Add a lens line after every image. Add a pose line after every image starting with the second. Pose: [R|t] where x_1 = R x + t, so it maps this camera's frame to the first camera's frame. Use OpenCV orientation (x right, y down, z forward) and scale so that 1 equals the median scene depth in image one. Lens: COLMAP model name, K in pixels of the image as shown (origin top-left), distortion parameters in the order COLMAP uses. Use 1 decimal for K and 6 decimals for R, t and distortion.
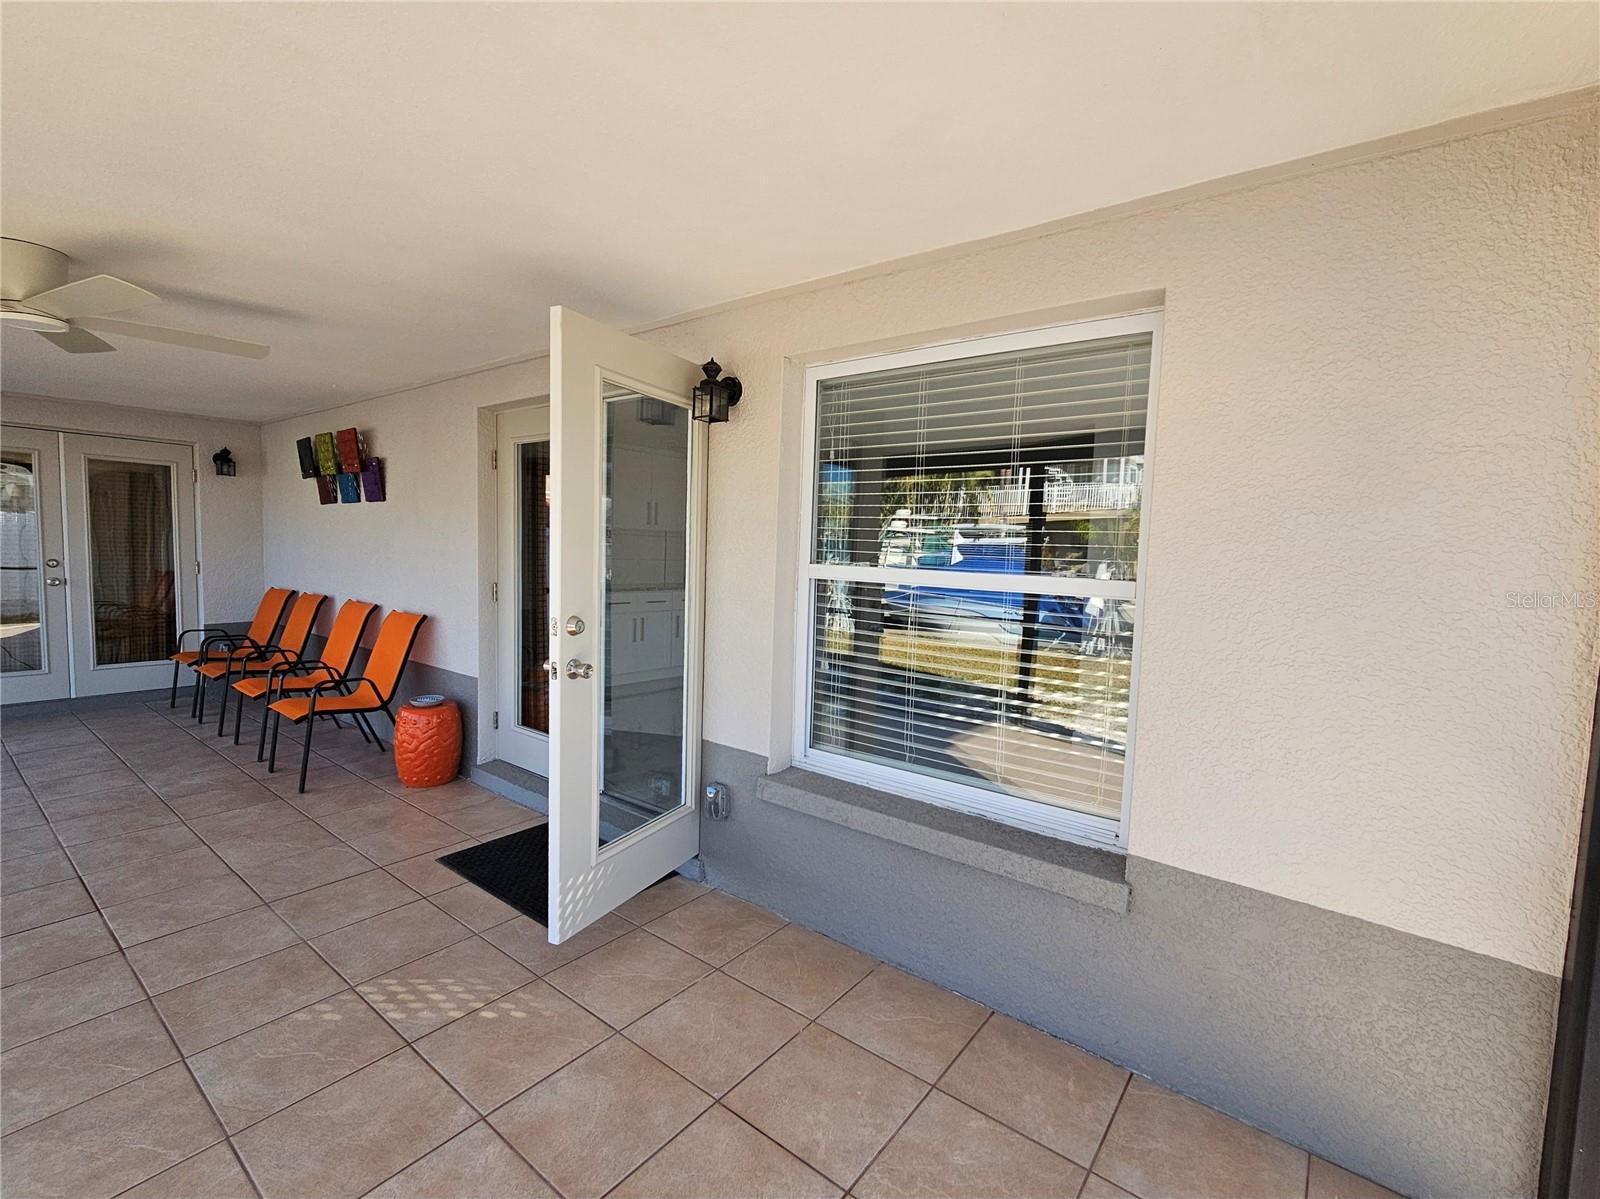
lens RADIAL K [[672.0, 0, 831.2], [0, 672.0, 597.2], [0, 0, 1]] dist [-0.003763, -0.000445]
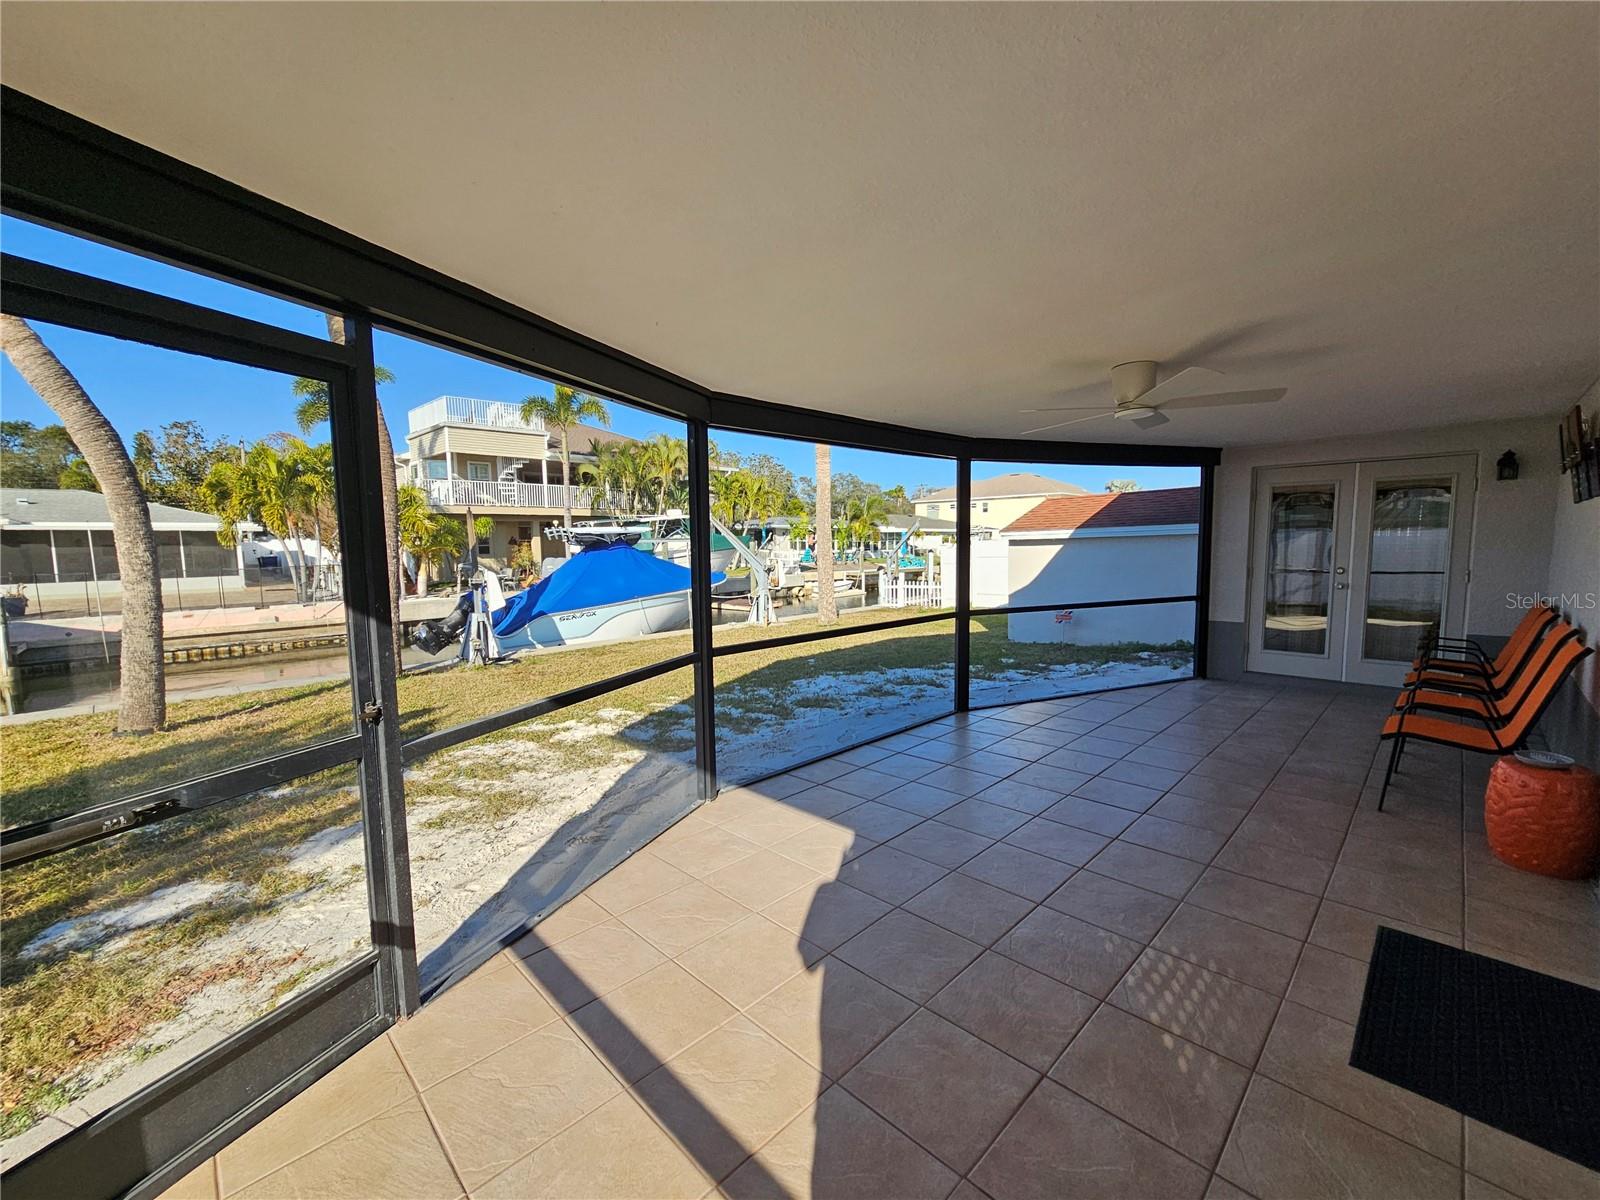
lens RADIAL K [[672.0, 0, 831.2], [0, 672.0, 597.7], [0, 0, 1]] dist [-0.003763, -0.000445]
pose [[-0.128918, 0.047632, -0.990511, 0.252173], [-0.065581, 0.996250, 0.056443, -0.015435], [0.989484, 0.072235, -0.125311, 0.325121]]
